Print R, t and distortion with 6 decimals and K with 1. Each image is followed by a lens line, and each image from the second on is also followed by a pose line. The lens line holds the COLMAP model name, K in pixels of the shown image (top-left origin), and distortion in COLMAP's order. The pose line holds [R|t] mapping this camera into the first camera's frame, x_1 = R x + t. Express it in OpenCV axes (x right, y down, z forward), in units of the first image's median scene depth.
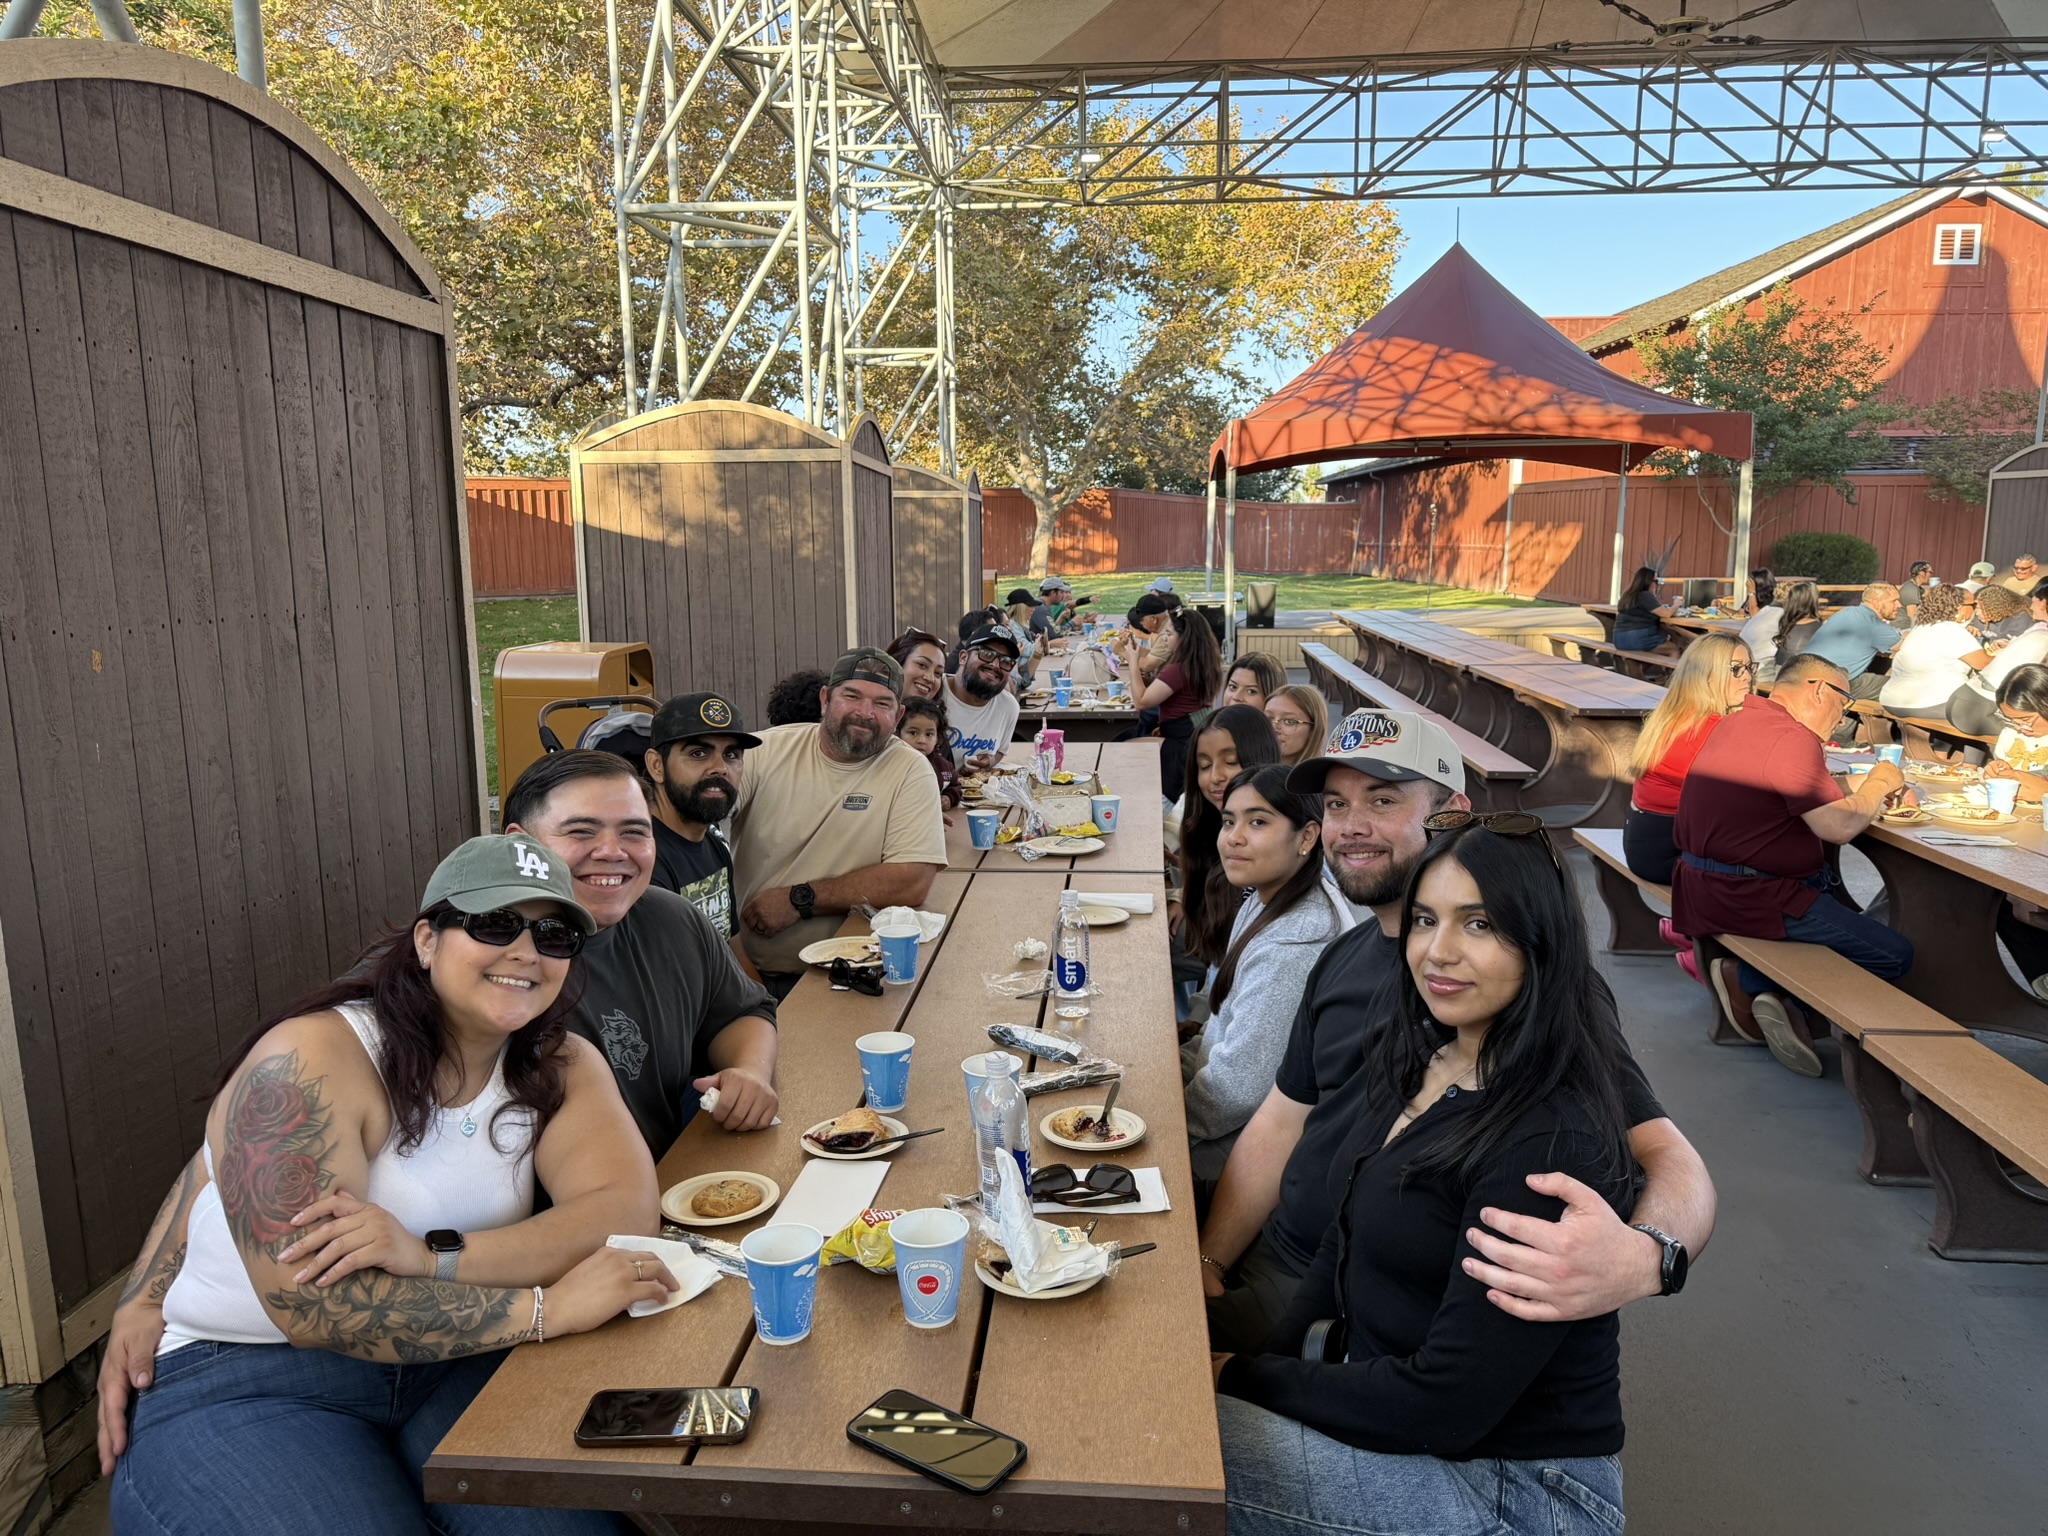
lens RADIAL K [[1422.7, 0, 1025.9], [0, 1422.7, 773.6], [0, 0, 1]] dist [0.012452, -0.001146]
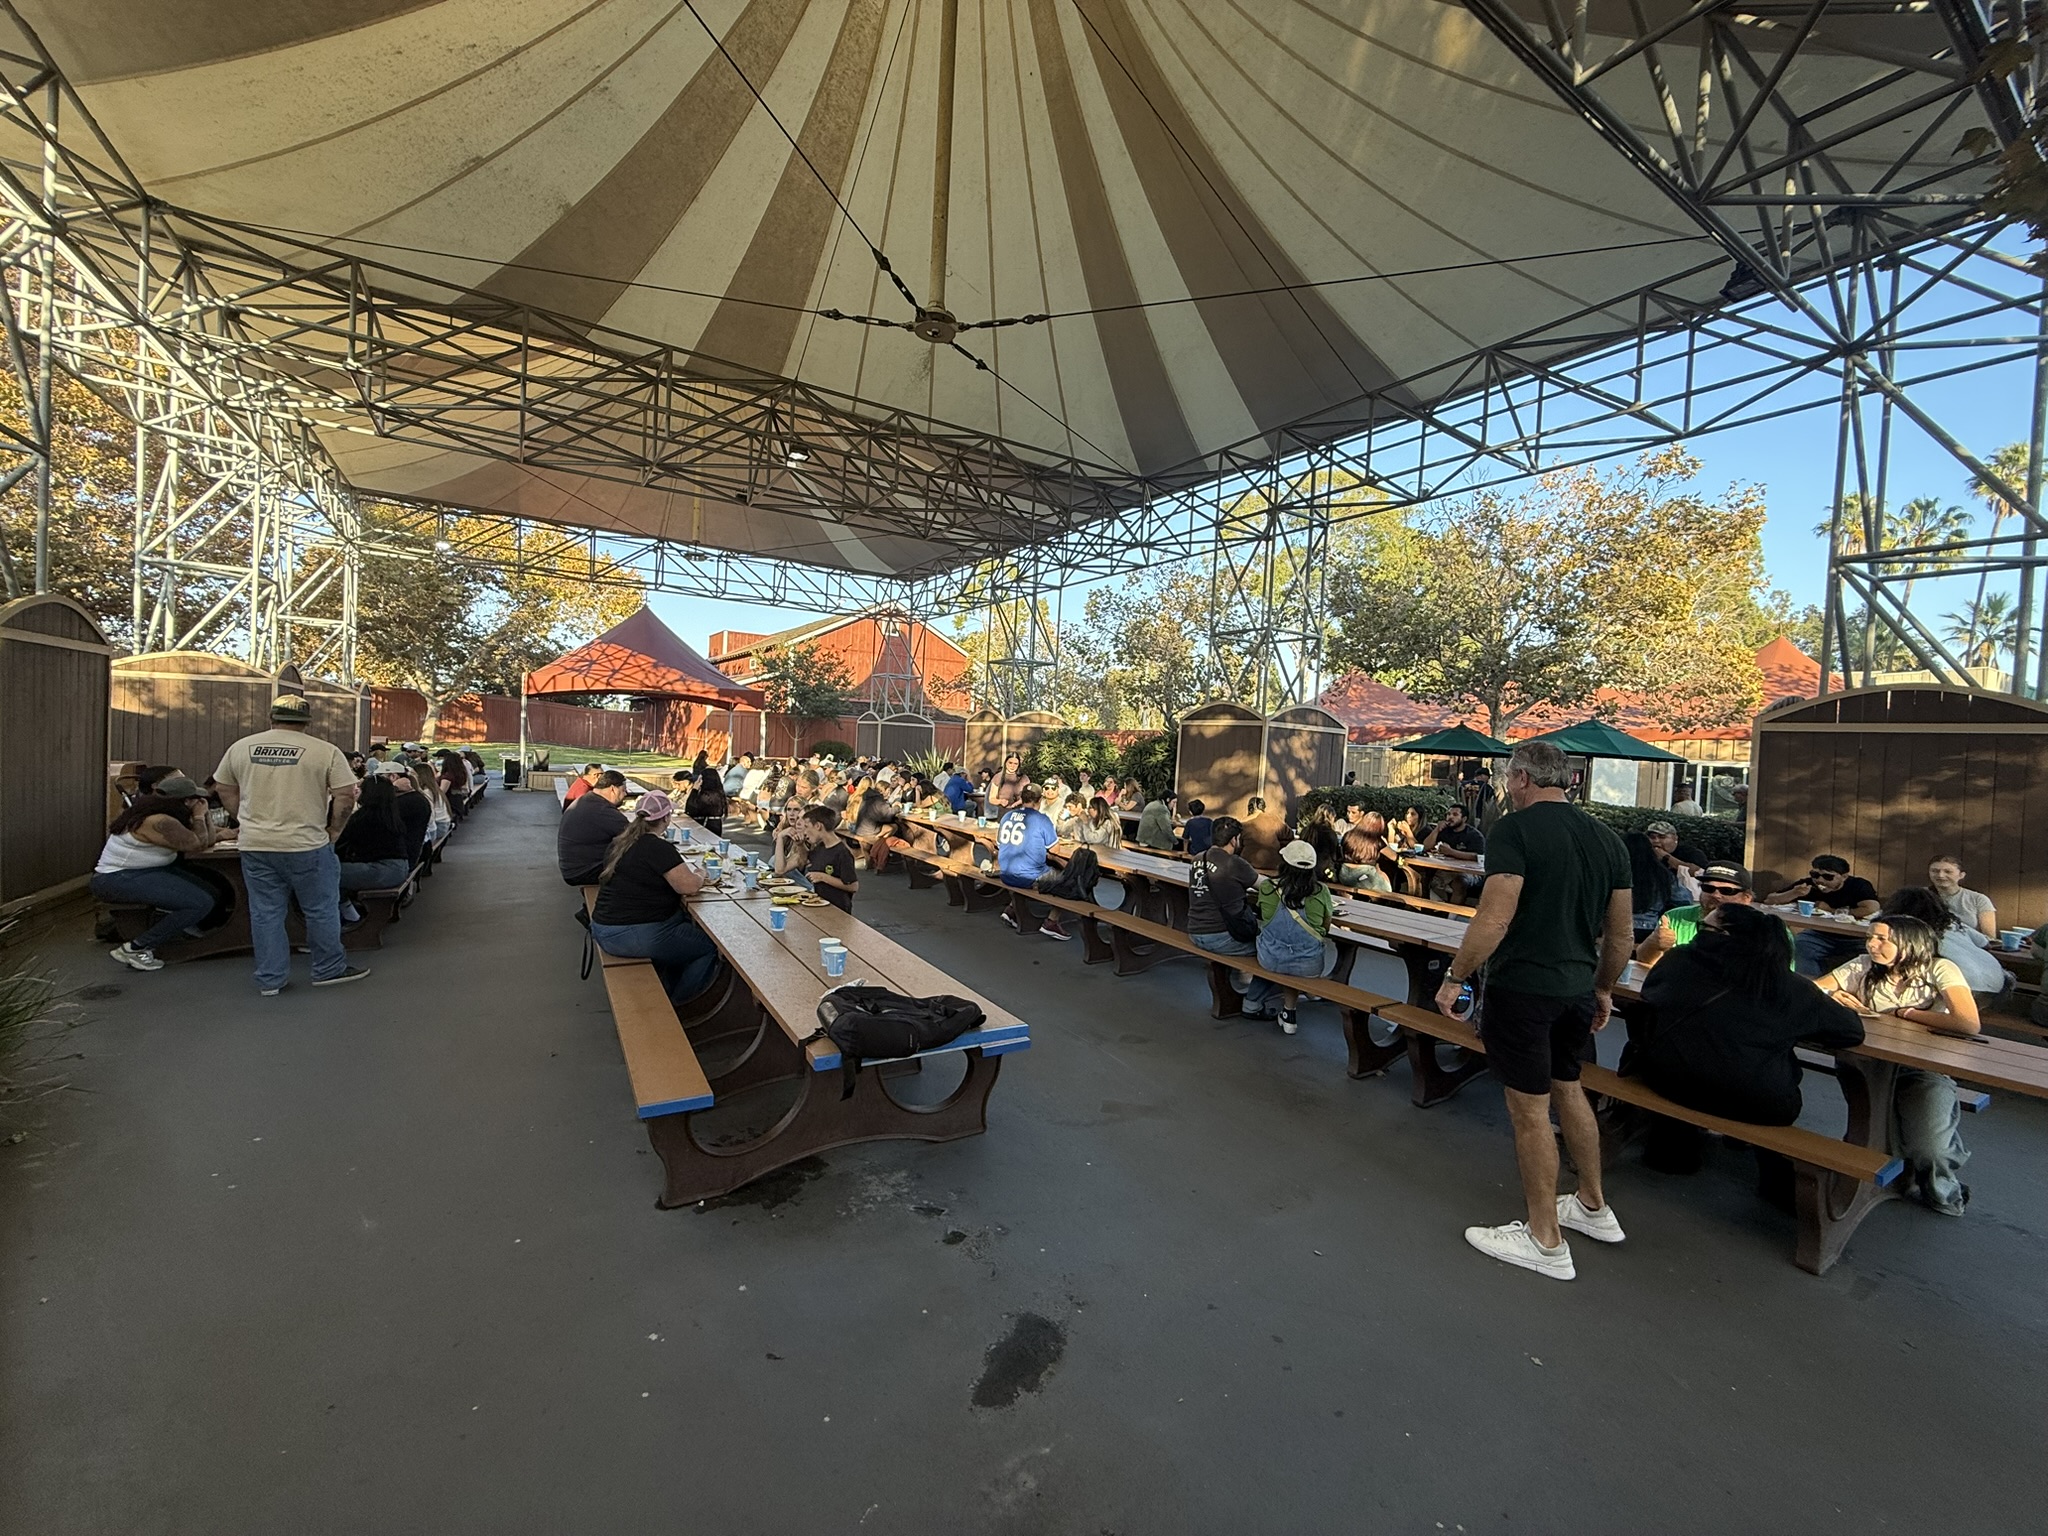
lens RADIAL K [[812.6, 0, 1031.5], [0, 812.6, 758.0], [0, 0, 1]] dist [0.002715, 0.000173]
pose [[0.807789, 0.037493, 0.588278, 0.045448], [0.042665, 0.991639, -0.121786, 0.053114], [-0.587926, 0.123476, 0.799435, -0.375210]]
